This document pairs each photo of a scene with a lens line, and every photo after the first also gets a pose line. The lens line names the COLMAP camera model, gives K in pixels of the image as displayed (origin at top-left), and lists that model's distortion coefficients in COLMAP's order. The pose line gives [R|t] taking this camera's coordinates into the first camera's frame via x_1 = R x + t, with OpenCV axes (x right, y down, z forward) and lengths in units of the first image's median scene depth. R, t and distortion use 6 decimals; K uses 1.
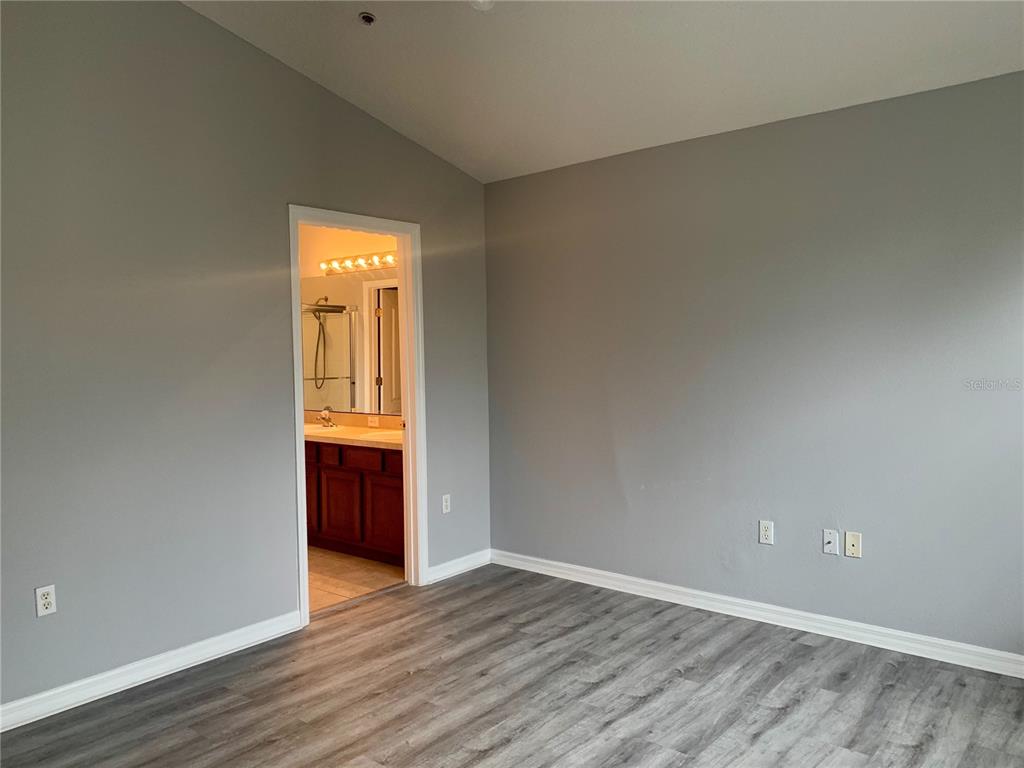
lens RADIAL K [[783.7, 0, 512.0], [0, 783.7, 384.0], [0, 0, 1]] dist [0.040558, 0.002128]
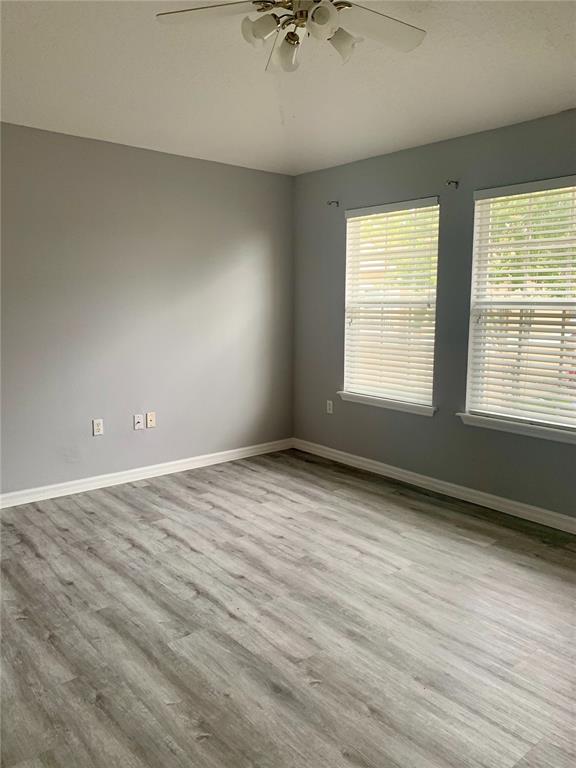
lens RADIAL K [[587.8, 0, 290.0], [0, 587.8, 378.1], [0, 0, 1]] dist [0.040558, 0.002128]
pose [[0.163648, -0.098734, 0.981566, -0.799099], [0.032451, 0.994979, 0.094673, 0.010224], [-0.985985, 0.016360, 0.166030, 0.562080]]
